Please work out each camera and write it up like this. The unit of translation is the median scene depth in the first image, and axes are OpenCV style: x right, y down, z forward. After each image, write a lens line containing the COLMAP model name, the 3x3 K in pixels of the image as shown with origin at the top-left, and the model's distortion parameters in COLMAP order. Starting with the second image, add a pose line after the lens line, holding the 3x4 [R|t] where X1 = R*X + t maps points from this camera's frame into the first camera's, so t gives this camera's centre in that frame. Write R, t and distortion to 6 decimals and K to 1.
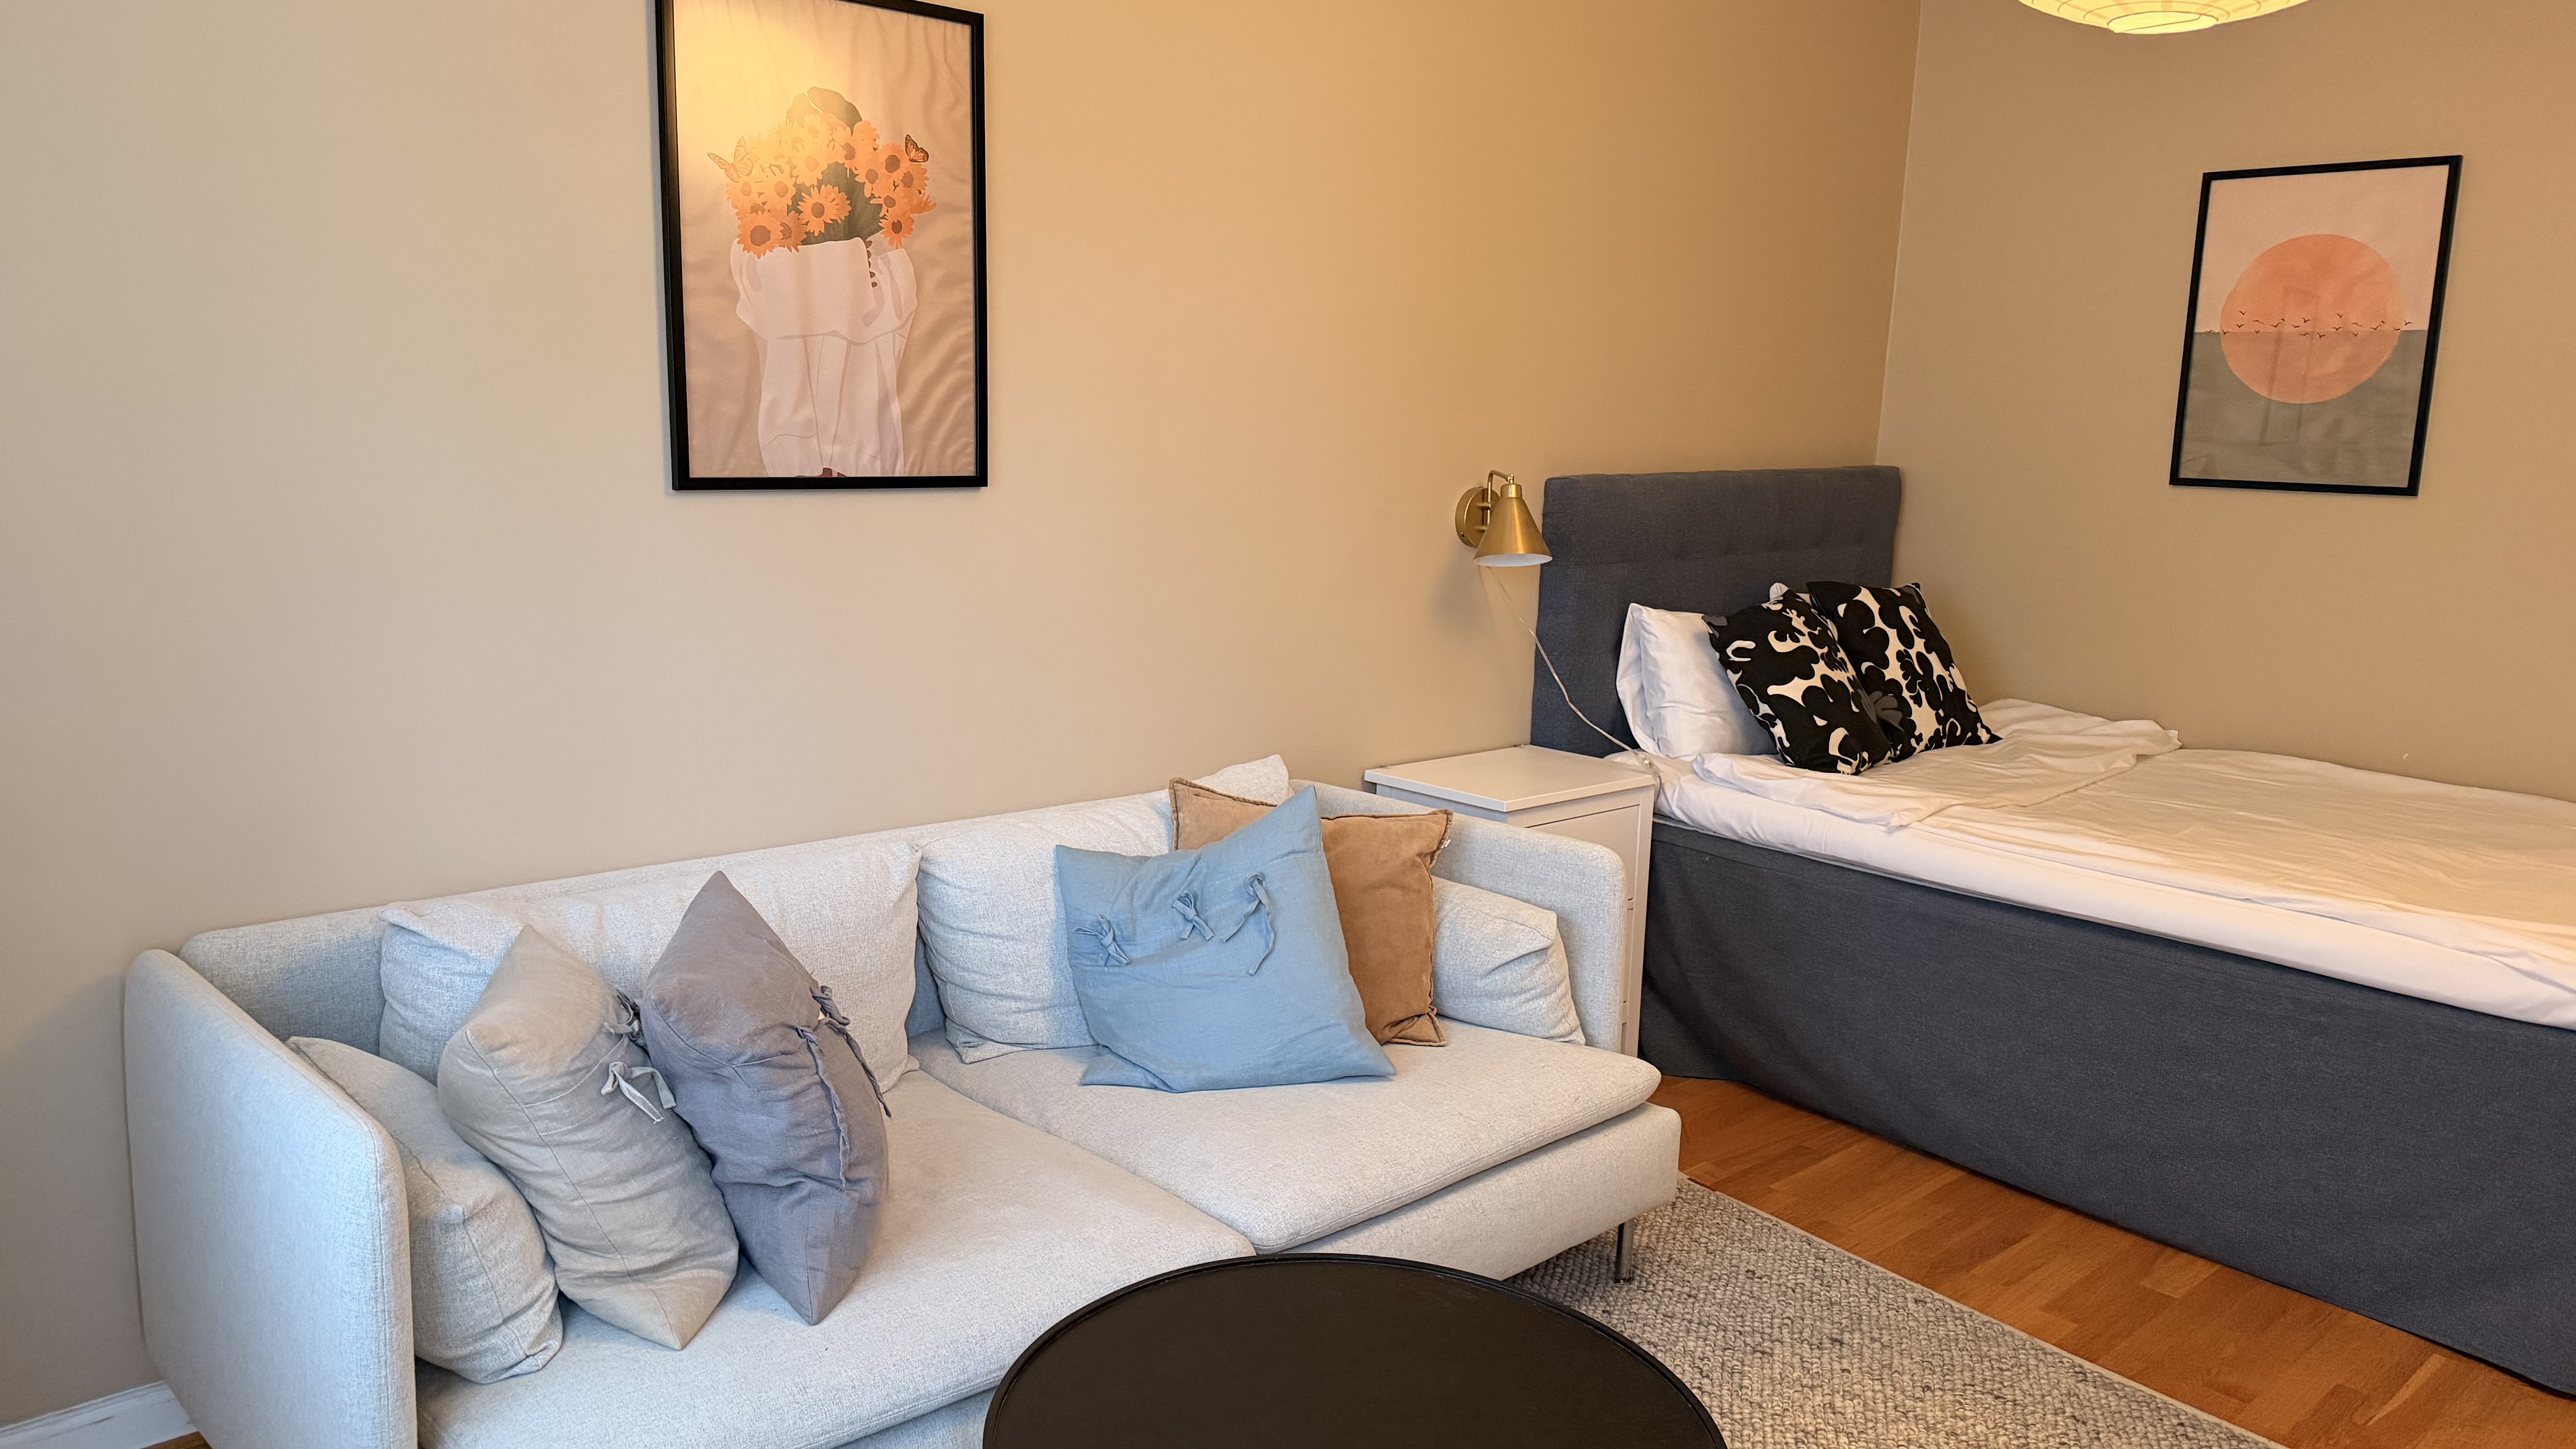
lens RADIAL K [[1803.9, 0, 1283.6], [0, 1803.9, 715.9], [0, 0, 1]] dist [0.004369, -0.003053]
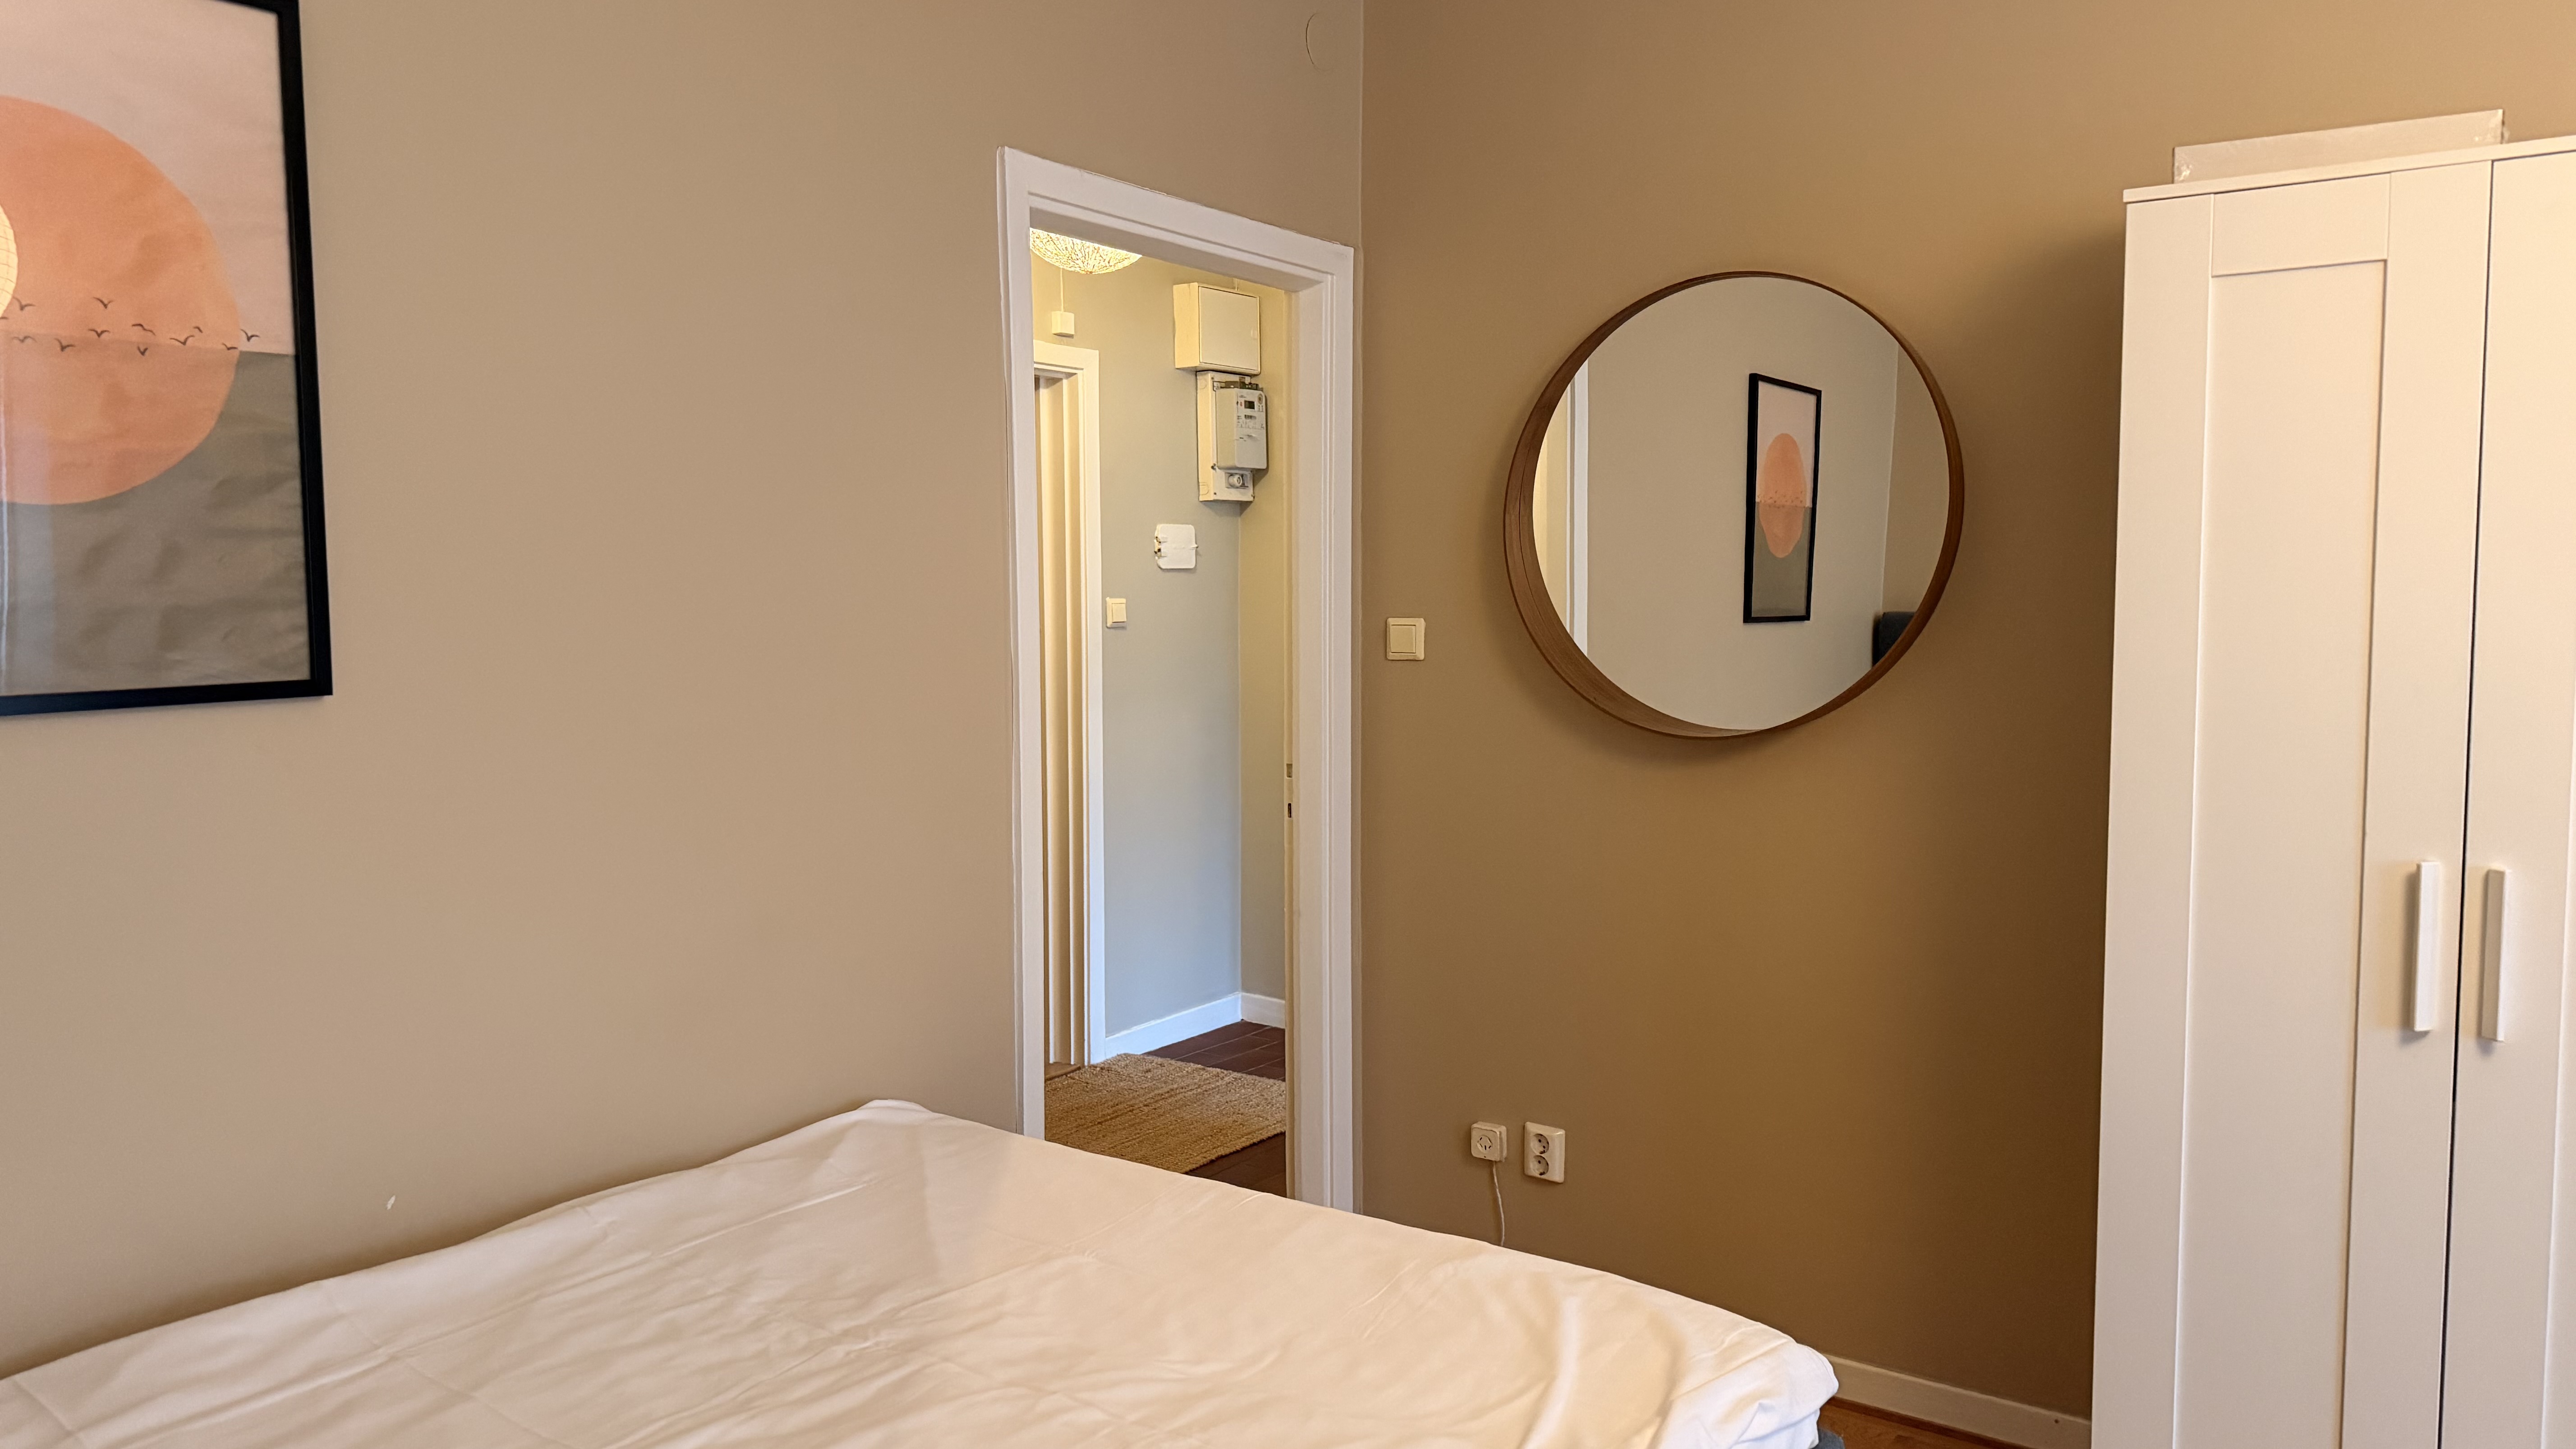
lens RADIAL K [[1803.9, 0, 1293.7], [0, 1803.9, 723.4], [0, 0, 1]] dist [0.004369, -0.003053]
pose [[-0.192918, -0.111414, 0.974869, 0.099310], [0.162977, 0.976094, 0.143805, -0.143732], [-0.967585, 0.186624, -0.170148, 0.843870]]
